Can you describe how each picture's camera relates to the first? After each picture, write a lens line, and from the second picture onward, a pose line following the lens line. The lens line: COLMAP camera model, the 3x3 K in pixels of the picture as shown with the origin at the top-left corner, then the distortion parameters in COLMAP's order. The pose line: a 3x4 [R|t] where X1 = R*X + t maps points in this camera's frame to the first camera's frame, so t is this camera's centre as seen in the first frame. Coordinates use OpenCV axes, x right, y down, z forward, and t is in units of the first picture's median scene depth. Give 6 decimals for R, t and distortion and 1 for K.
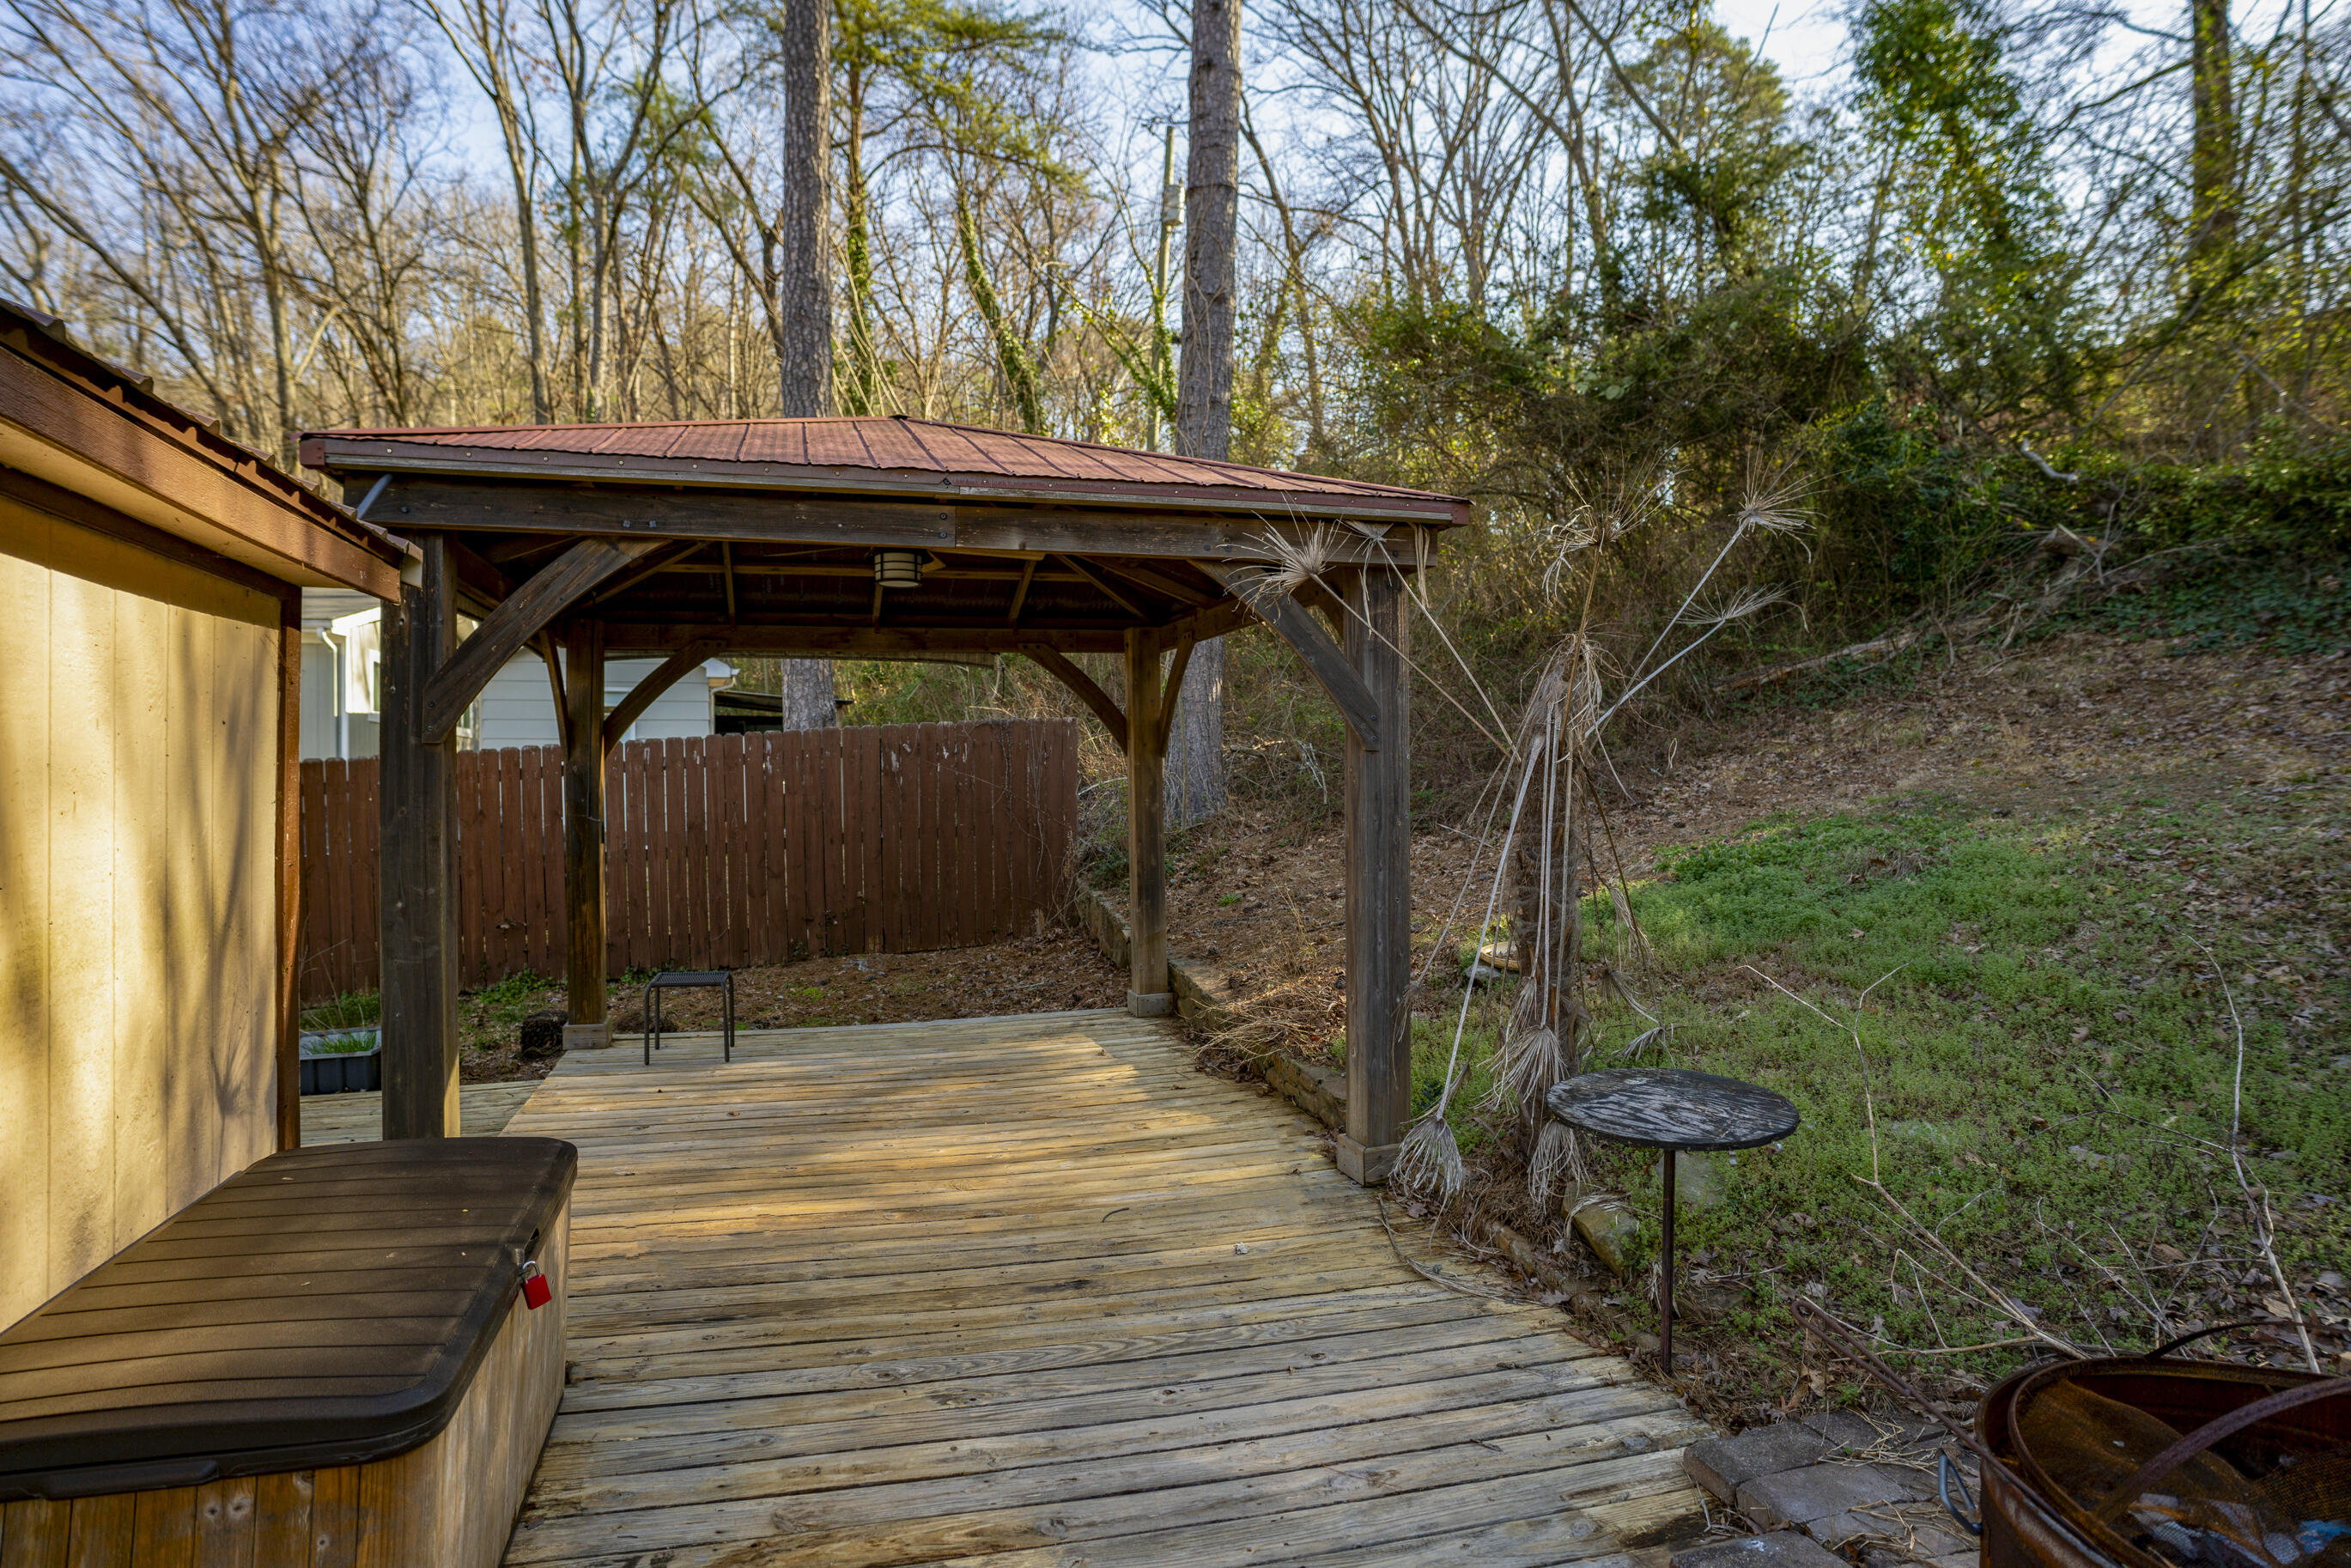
lens RADIAL K [[1245.9, 0, 1175.5], [0, 1245.9, 784.0], [0, 0, 1]] dist [-0.071357, 0.043824]
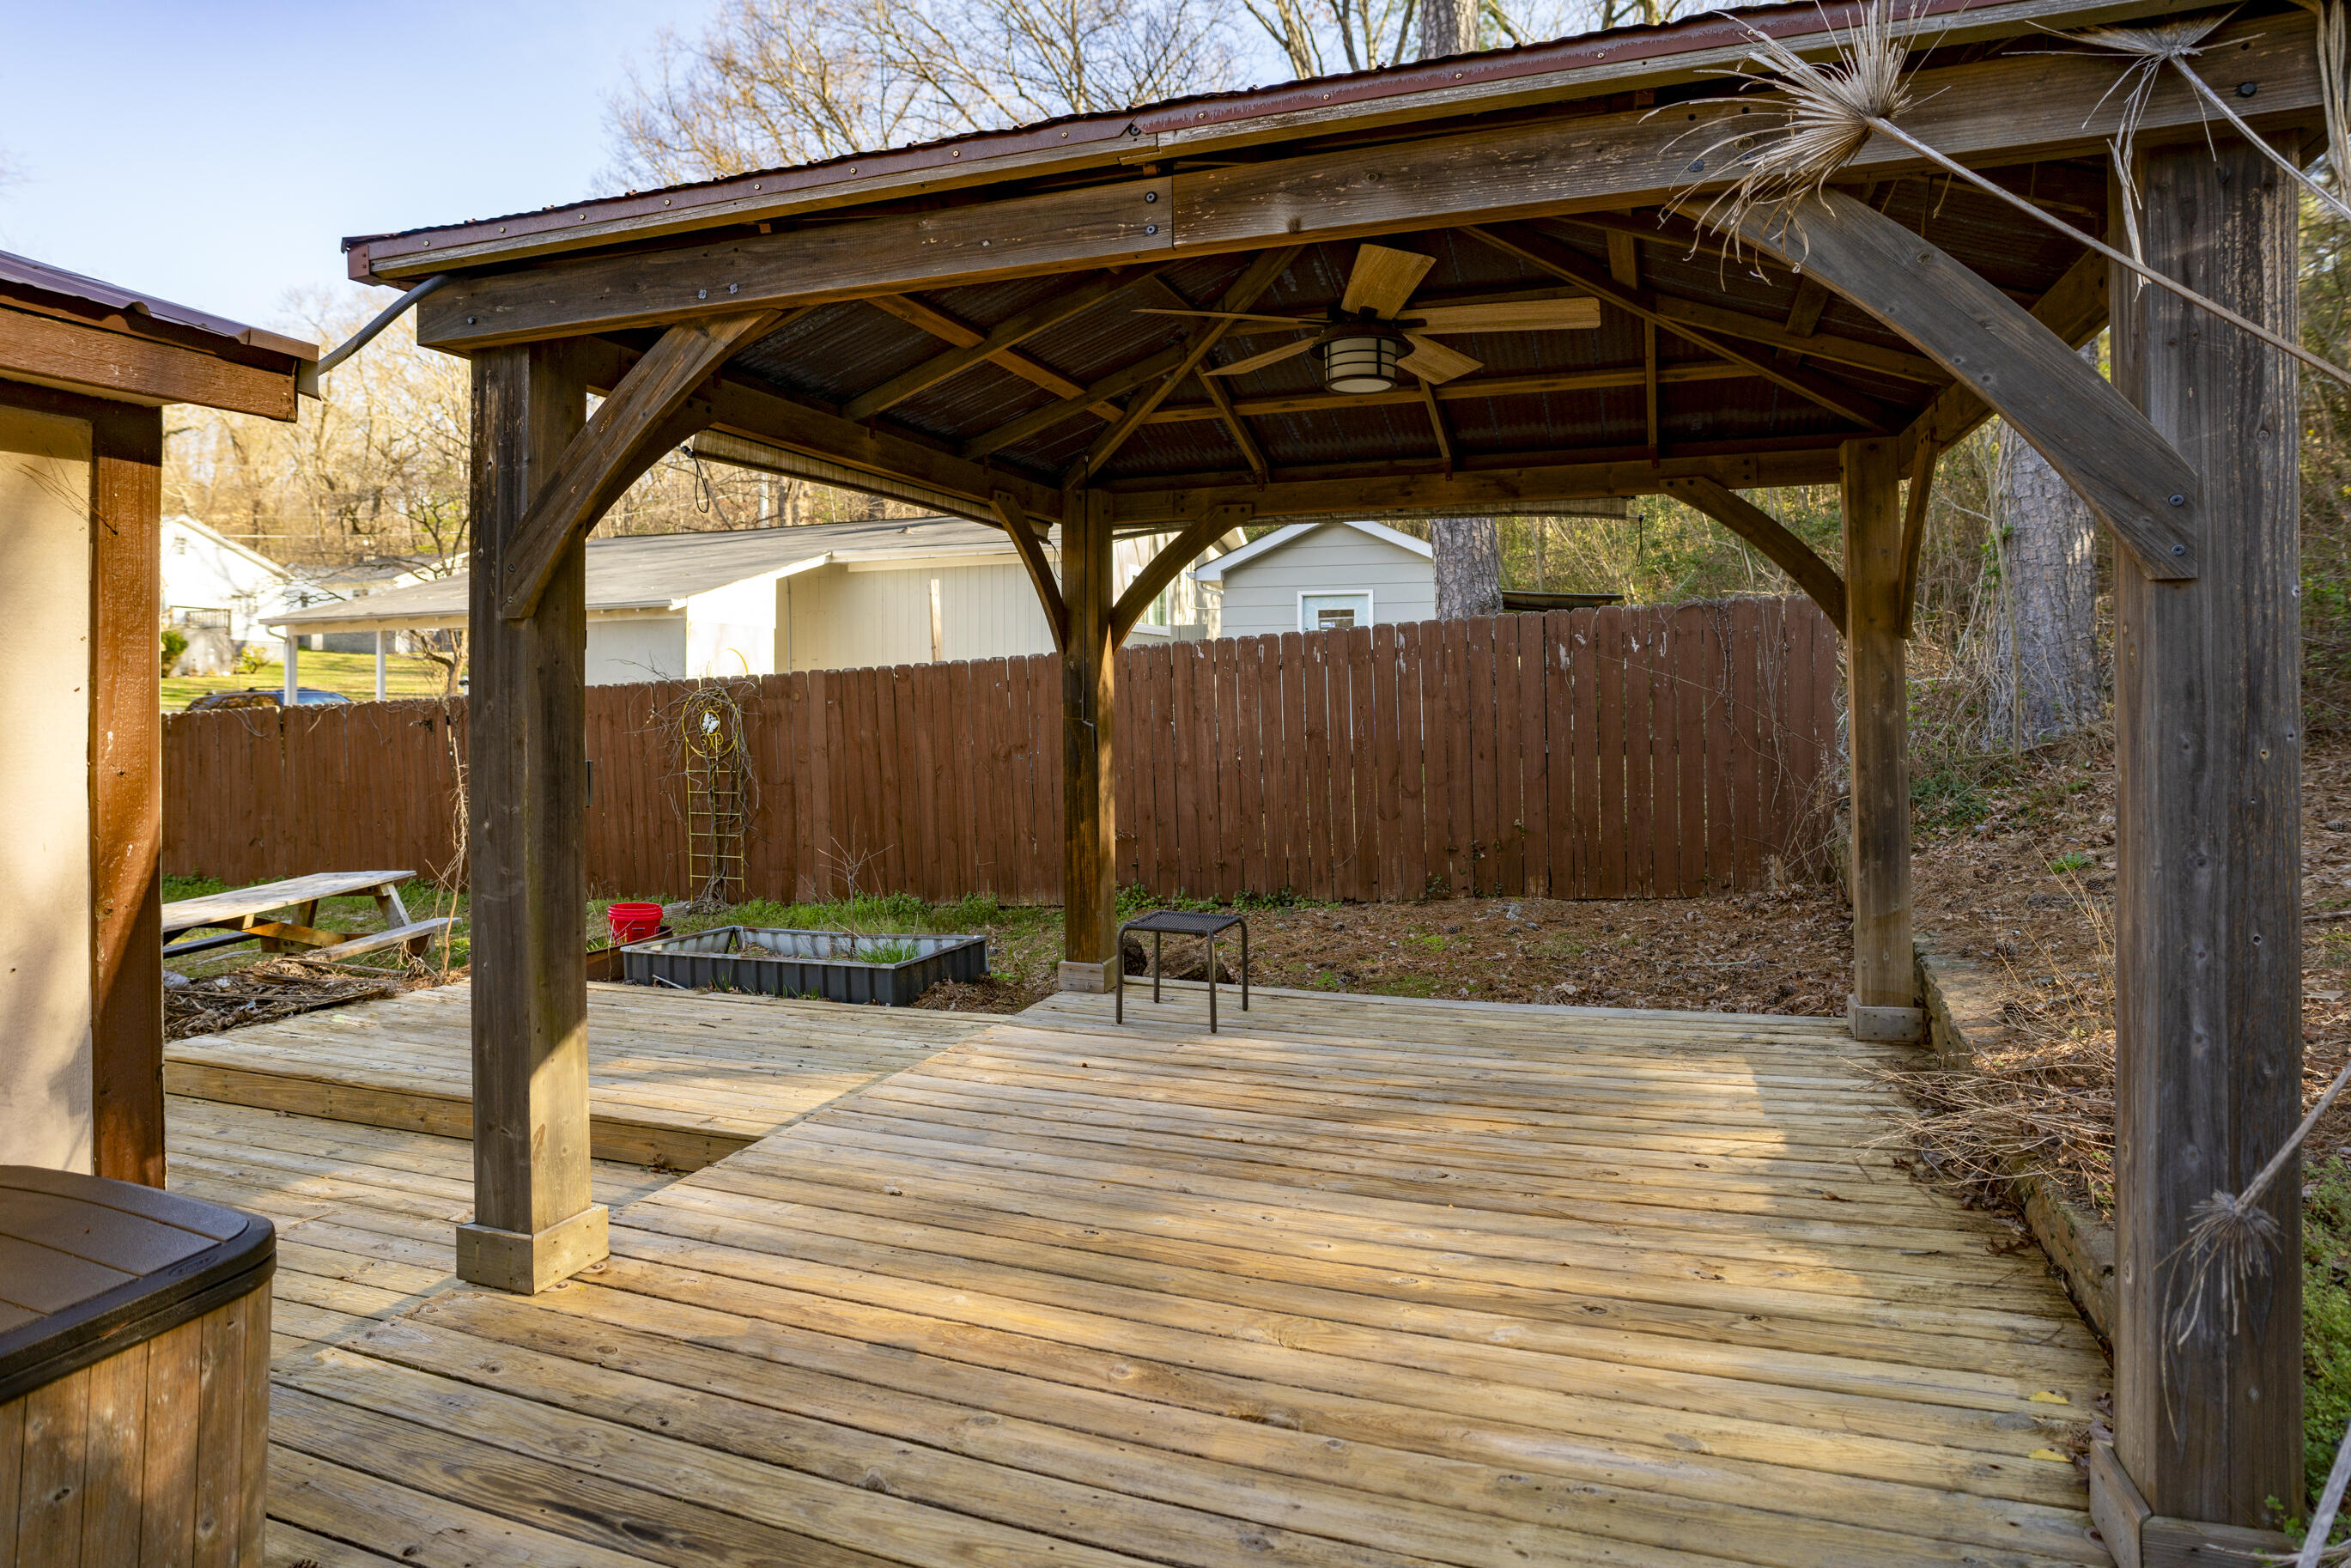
lens RADIAL K [[1253.6, 0, 1174.4], [0, 1253.6, 695.4], [0, 0, 1]] dist [-0.074621, 0.040939]
pose [[0.784032, -0.000371, -0.620721, 0.098618], [0.001250, 0.999999, 0.000981, 0.007336], [0.620720, -0.001545, 0.784031, 0.312473]]
